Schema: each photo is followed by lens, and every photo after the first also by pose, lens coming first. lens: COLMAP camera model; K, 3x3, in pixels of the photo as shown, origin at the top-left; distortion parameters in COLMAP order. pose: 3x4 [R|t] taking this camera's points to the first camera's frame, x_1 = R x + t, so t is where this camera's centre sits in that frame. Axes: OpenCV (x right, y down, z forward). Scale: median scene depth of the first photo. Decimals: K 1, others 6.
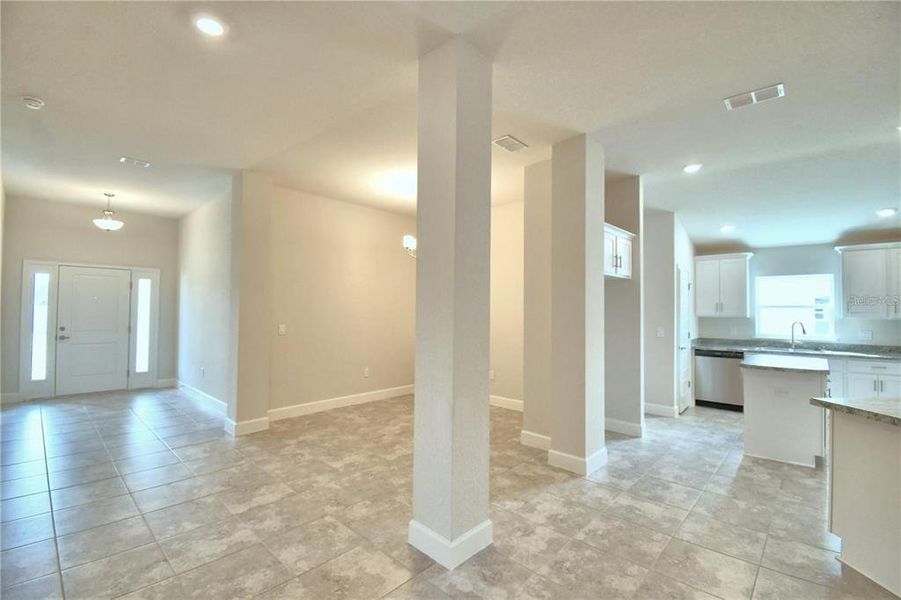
lens RADIAL K [[400.6, 0, 449.0], [0, 400.6, 298.6], [0, 0, 1]] dist [-0.026737, -0.002535]
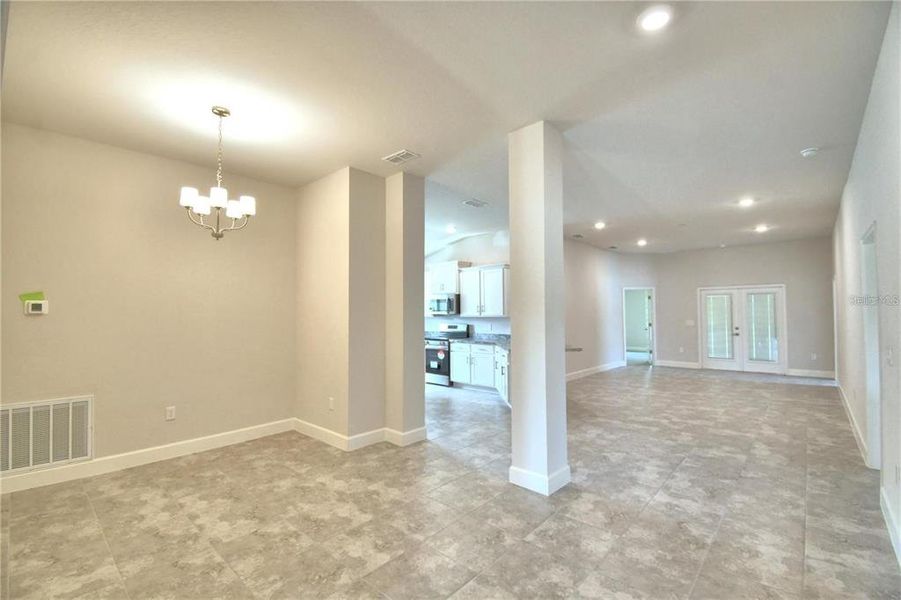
lens RADIAL K [[400.6, 0, 454.1], [0, 400.6, 299.5], [0, 0, 1]] dist [-0.026737, -0.002535]
pose [[-0.011816, 0.010083, 0.999879, -1.083948], [-0.008761, 0.999910, -0.010187, 0.005271], [-0.999892, -0.008881, -0.011727, 1.044952]]
